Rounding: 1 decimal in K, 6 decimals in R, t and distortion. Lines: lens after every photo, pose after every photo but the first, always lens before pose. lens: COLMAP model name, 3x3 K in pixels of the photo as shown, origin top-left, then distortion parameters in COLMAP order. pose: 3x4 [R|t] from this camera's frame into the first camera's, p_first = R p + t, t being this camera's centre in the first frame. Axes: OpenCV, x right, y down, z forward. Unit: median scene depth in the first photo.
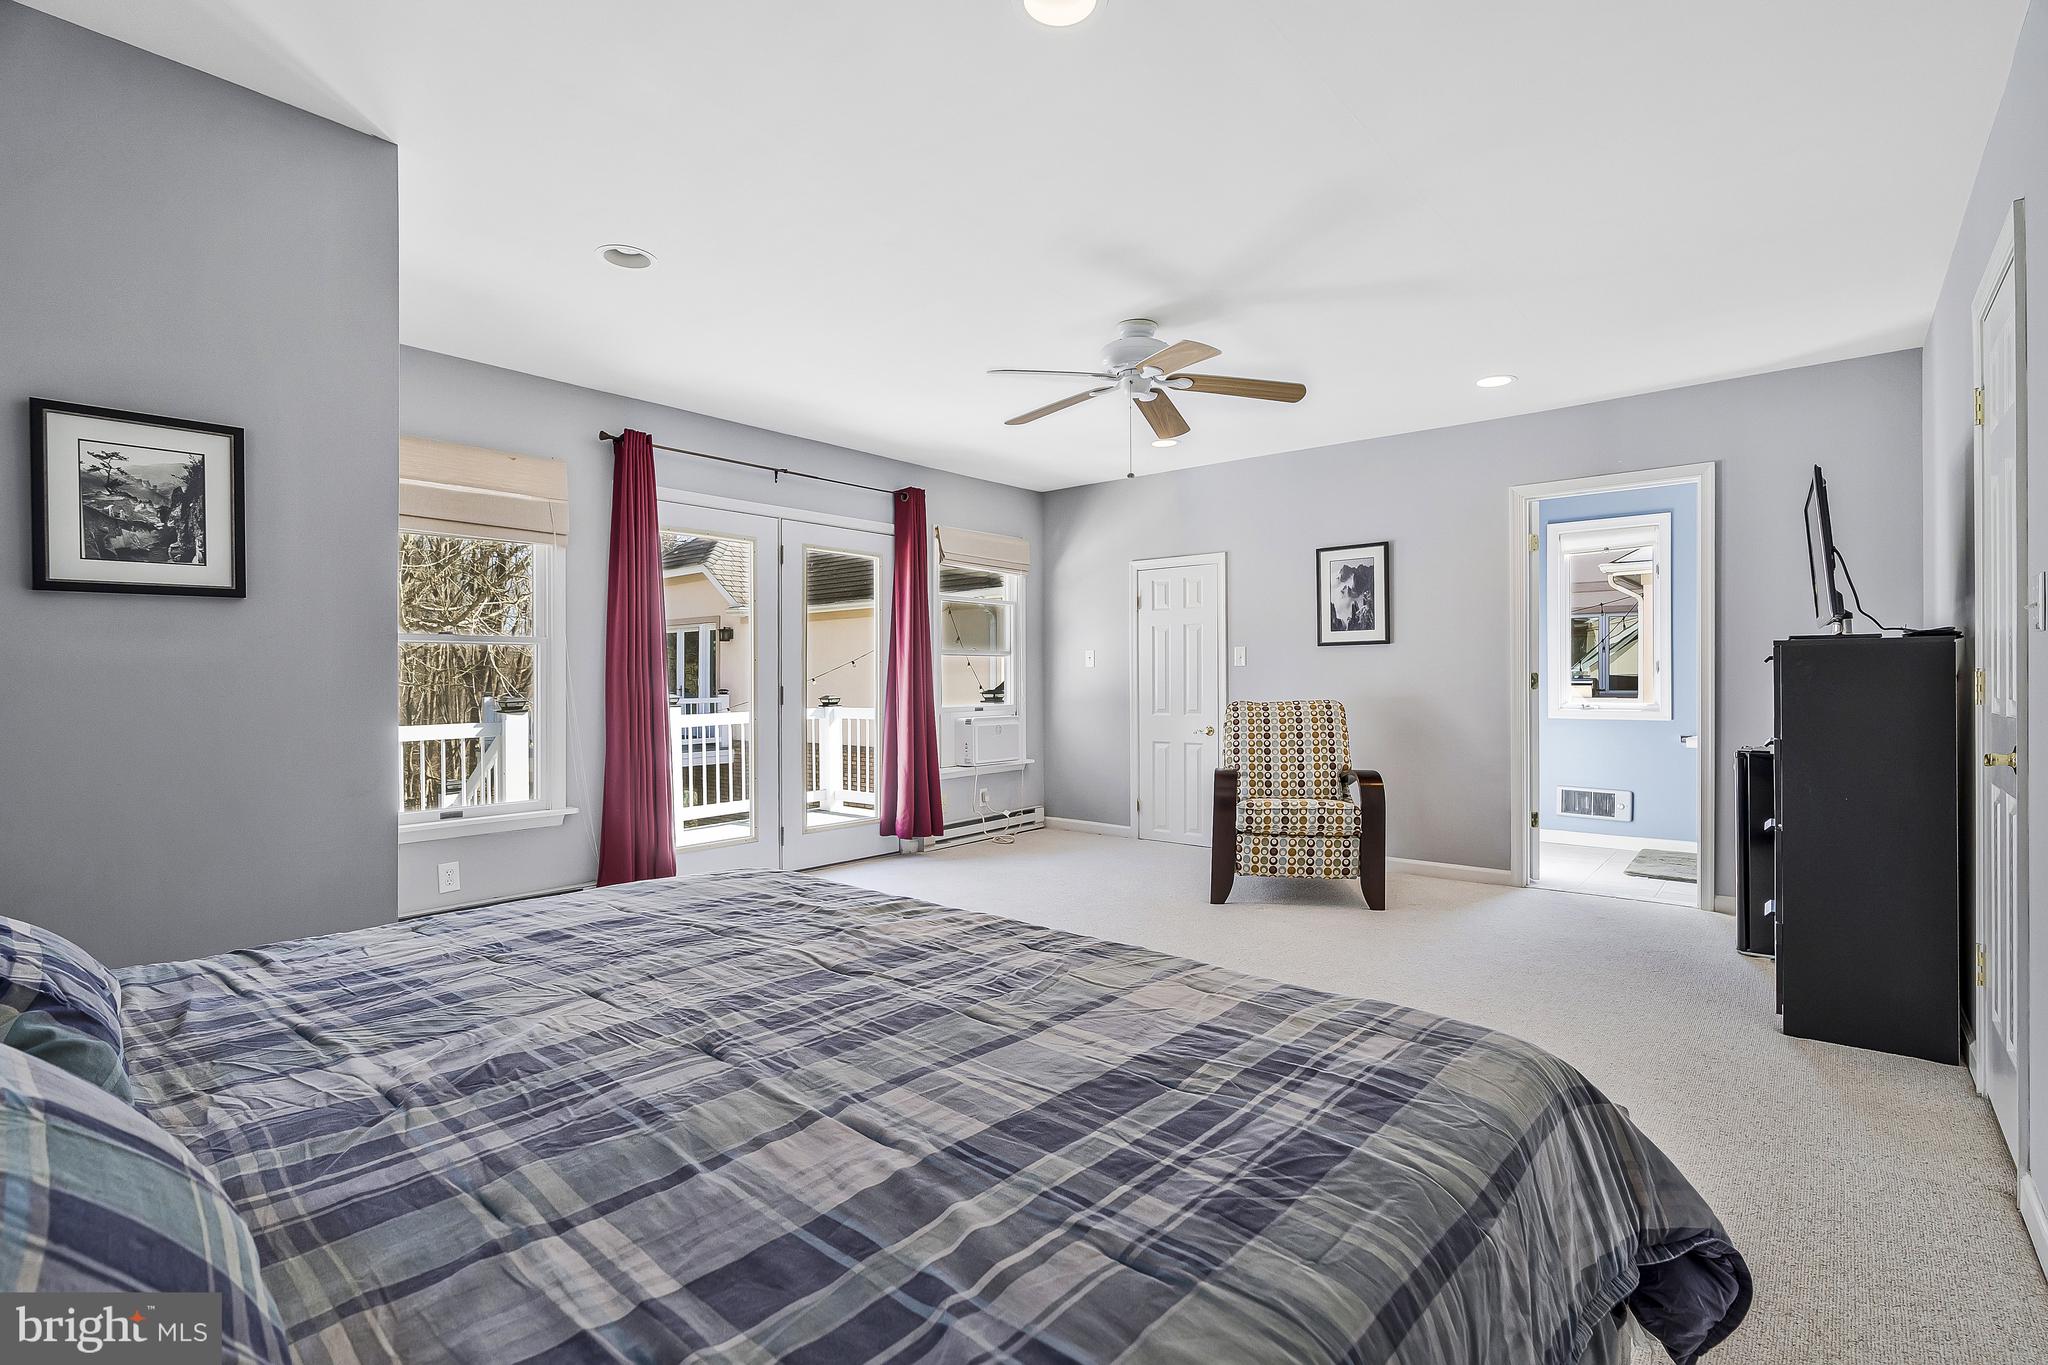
lens RADIAL K [[936.5, 0, 1023.8], [0, 936.5, 678.6], [0, 0, 1]] dist [-0.003879, -0.000170]
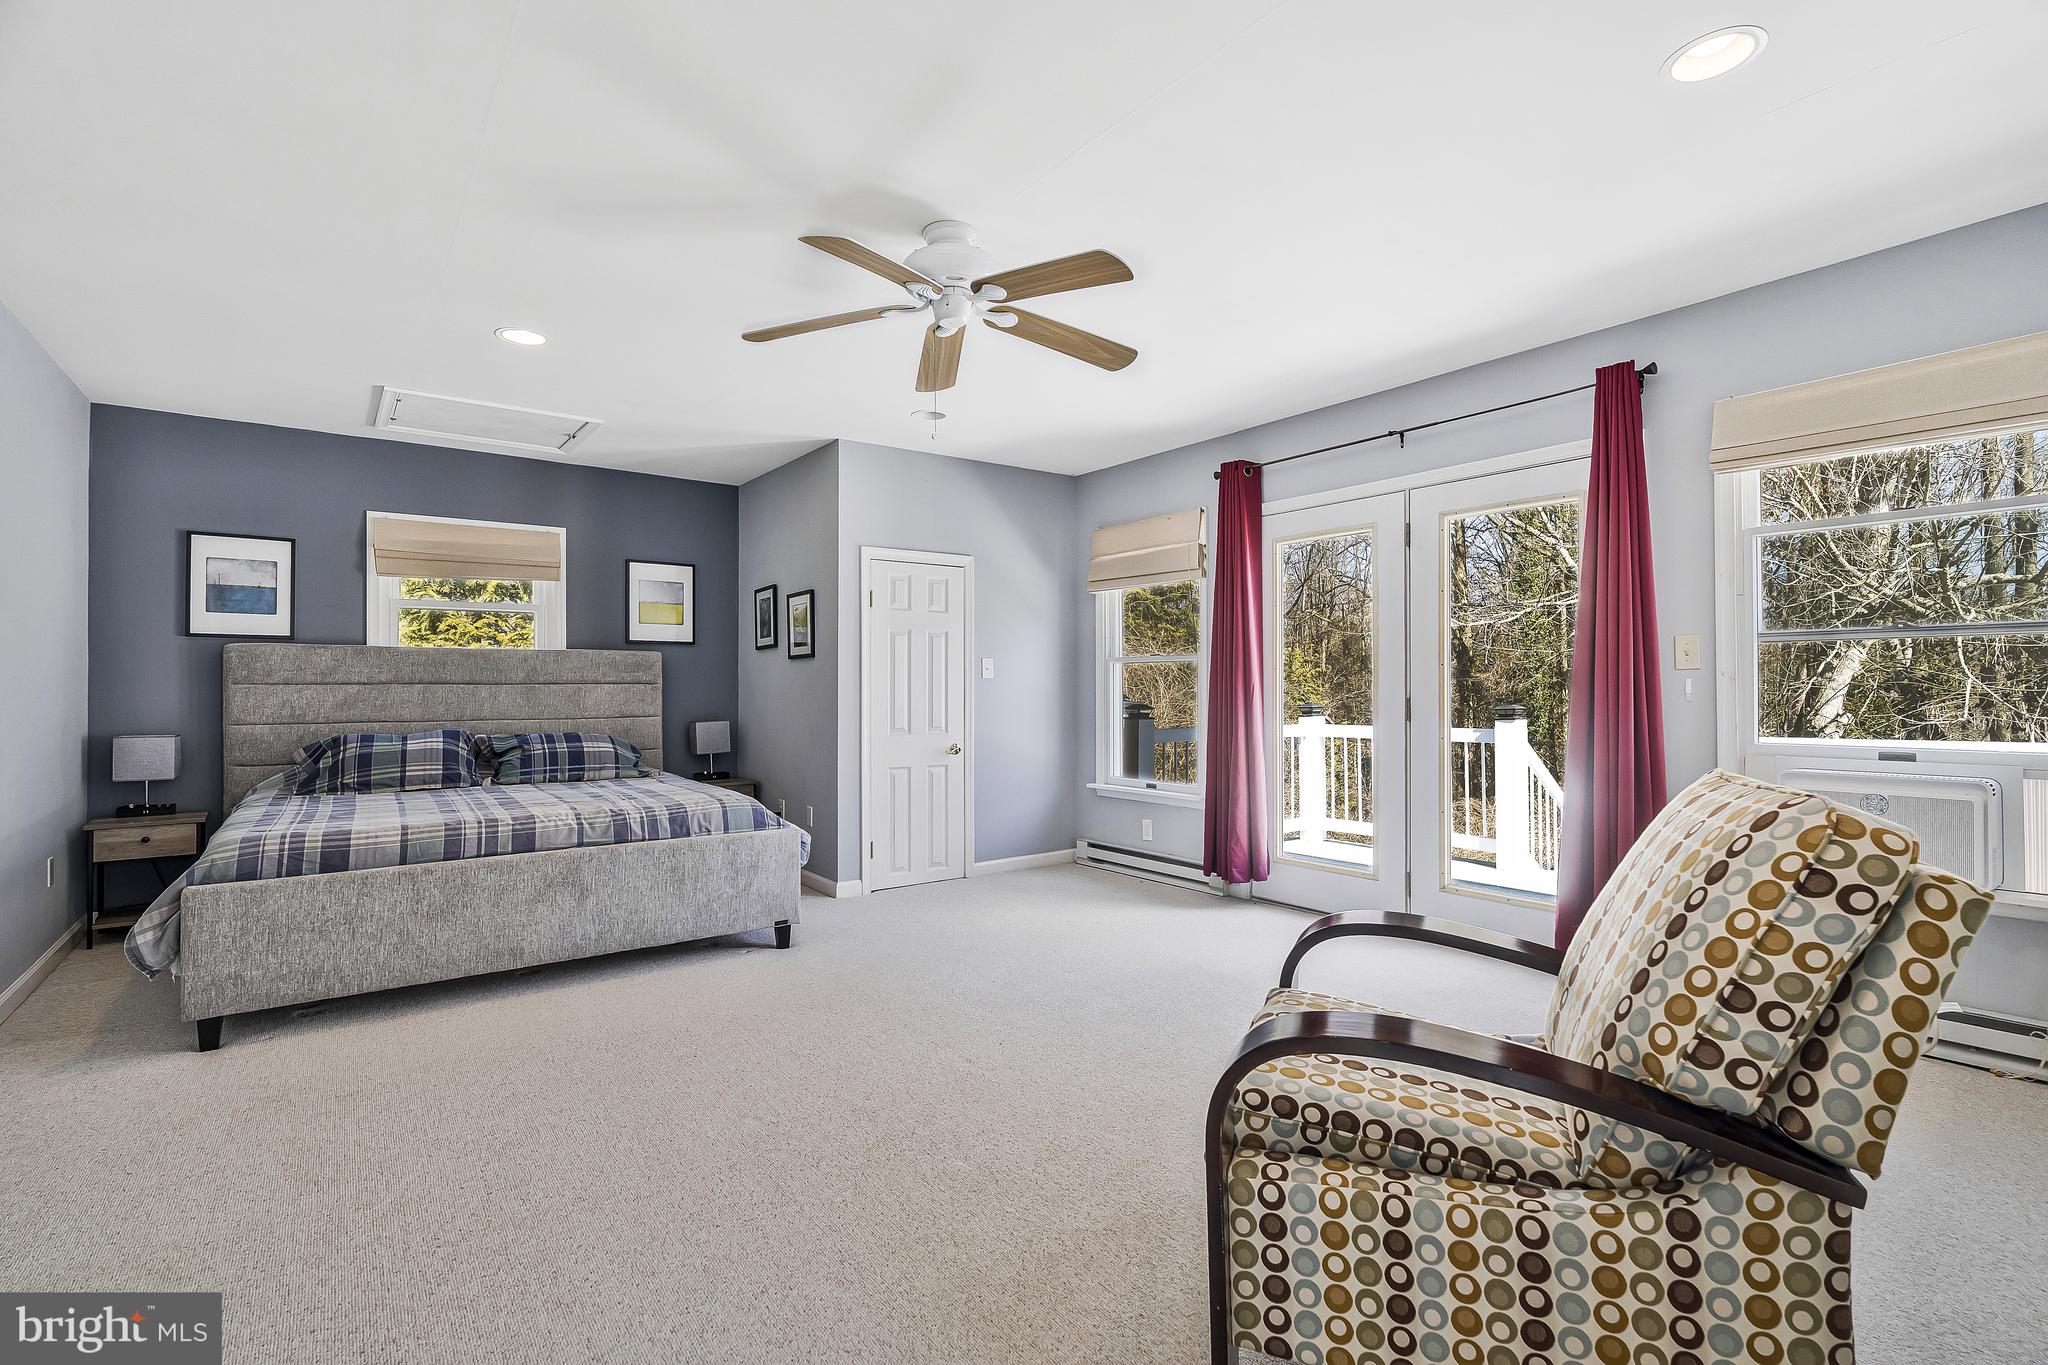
lens RADIAL K [[936.5, 0, 1024.4], [0, 936.5, 690.0], [0, 0, 1]] dist [-0.003879, -0.000170]
pose [[-0.219596, 0.003270, -0.975585, 0.618704], [0.005147, 0.999984, 0.002193, 0.000566], [0.975577, -0.004540, -0.219610, 0.853405]]
